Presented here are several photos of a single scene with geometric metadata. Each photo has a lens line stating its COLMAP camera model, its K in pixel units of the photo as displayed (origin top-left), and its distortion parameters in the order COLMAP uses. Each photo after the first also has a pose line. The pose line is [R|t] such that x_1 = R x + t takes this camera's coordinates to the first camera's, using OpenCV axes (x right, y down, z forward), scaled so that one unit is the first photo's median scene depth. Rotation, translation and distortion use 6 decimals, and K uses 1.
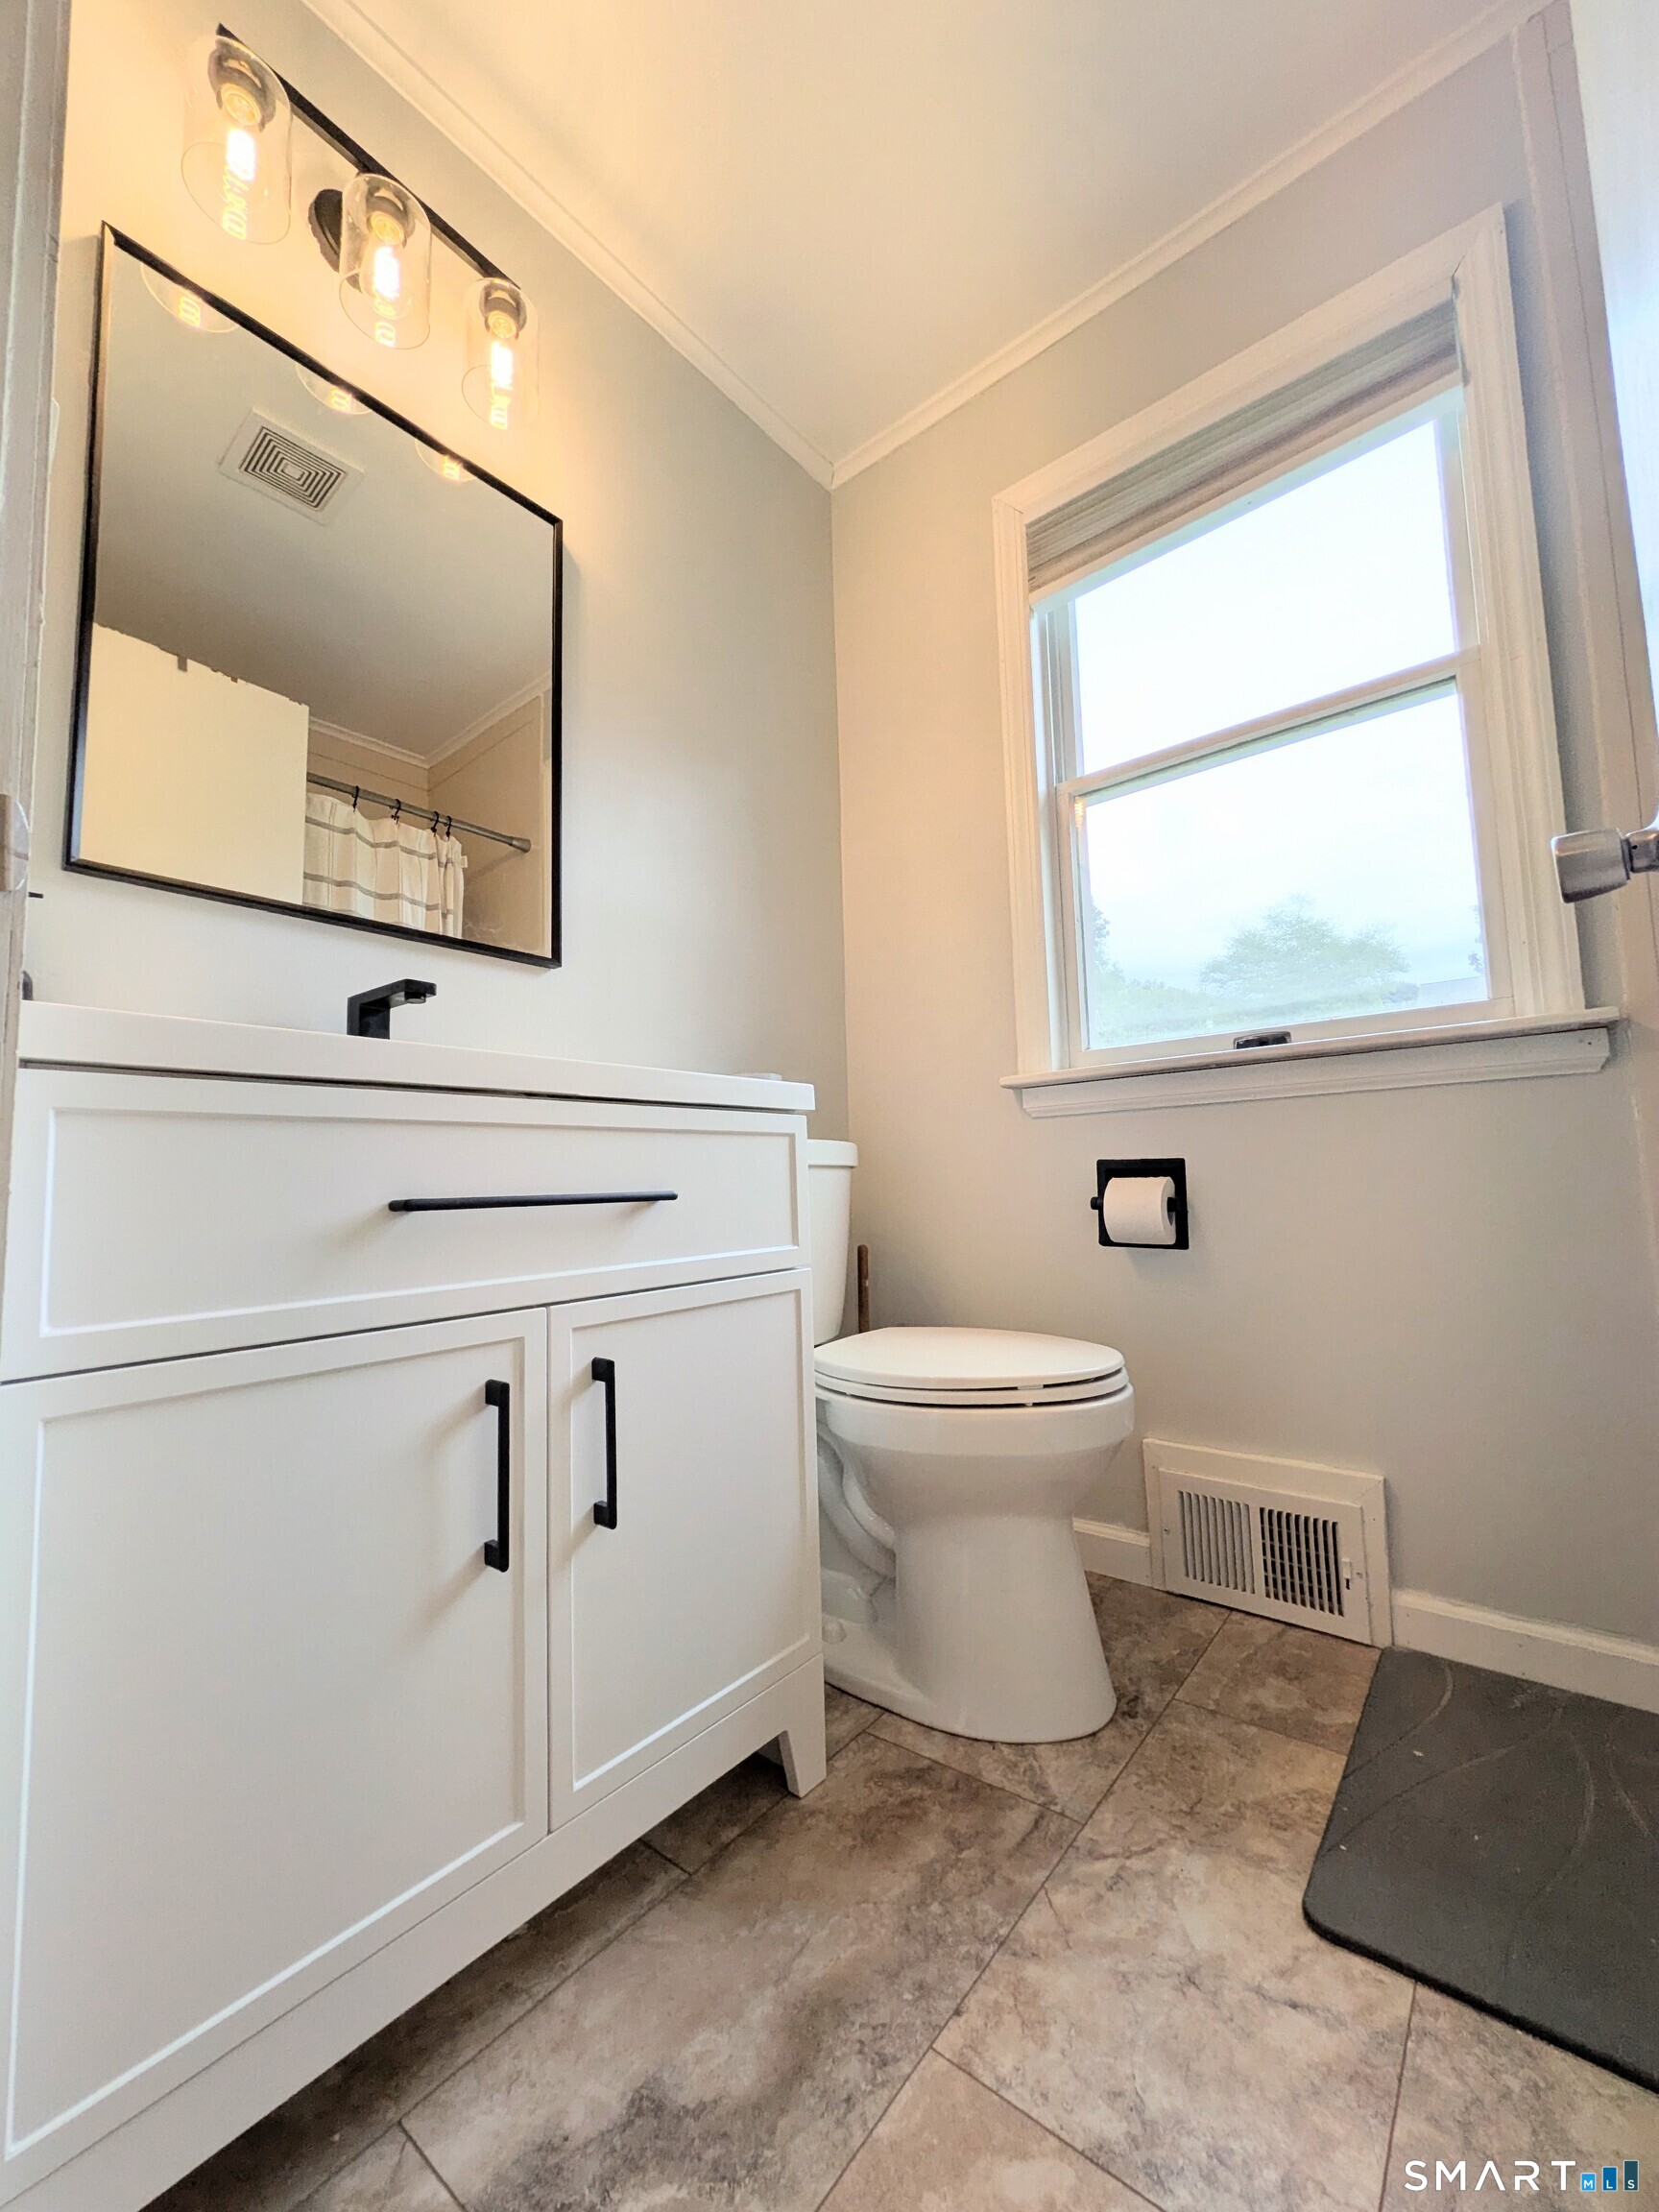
lens RADIAL K [[883.3, 0, 831.8], [0, 883.3, 1100.2], [0, 0, 1]] dist [-0.000212, 0.000012]
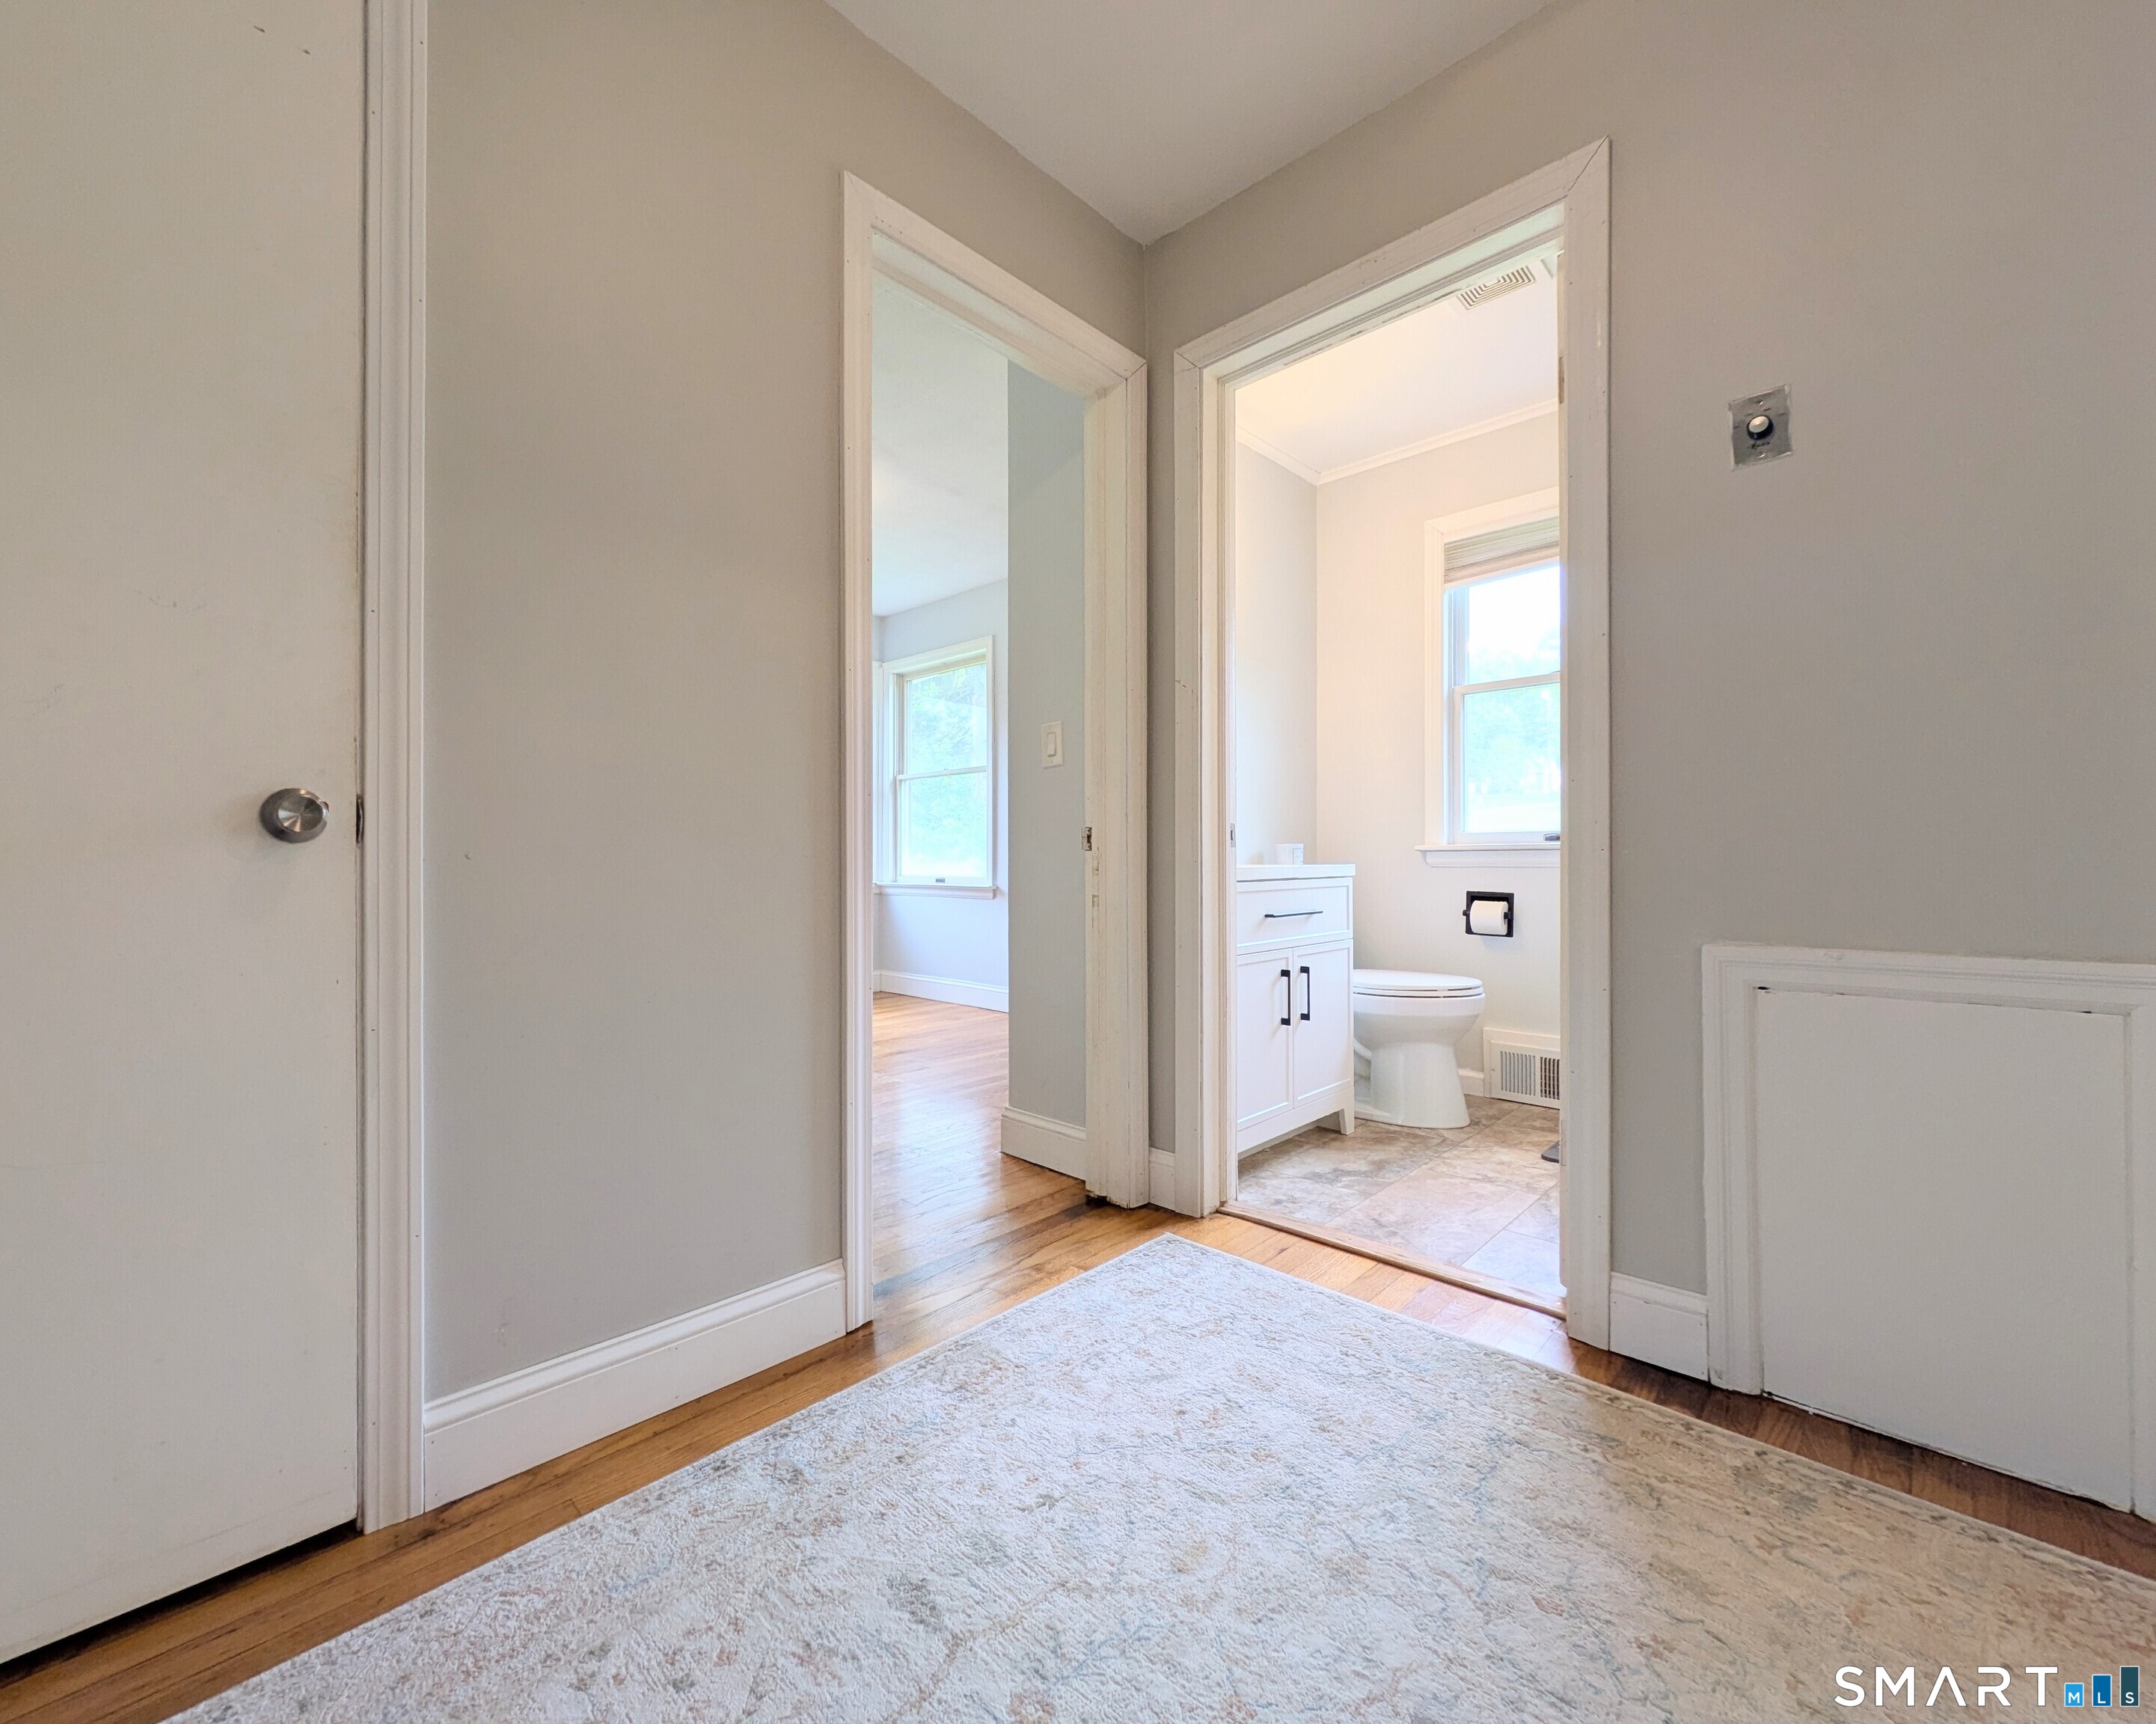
lens RADIAL K [[904.1, 0, 1008.3], [0, 904.1, 865.2], [0, 0, 1]] dist [-0.000842, -0.000077]
pose [[0.992201, 0.022886, -0.122528, -0.671582], [-0.010690, 0.995001, 0.099291, -0.255976], [0.124187, -0.097207, 0.987486, -1.594428]]
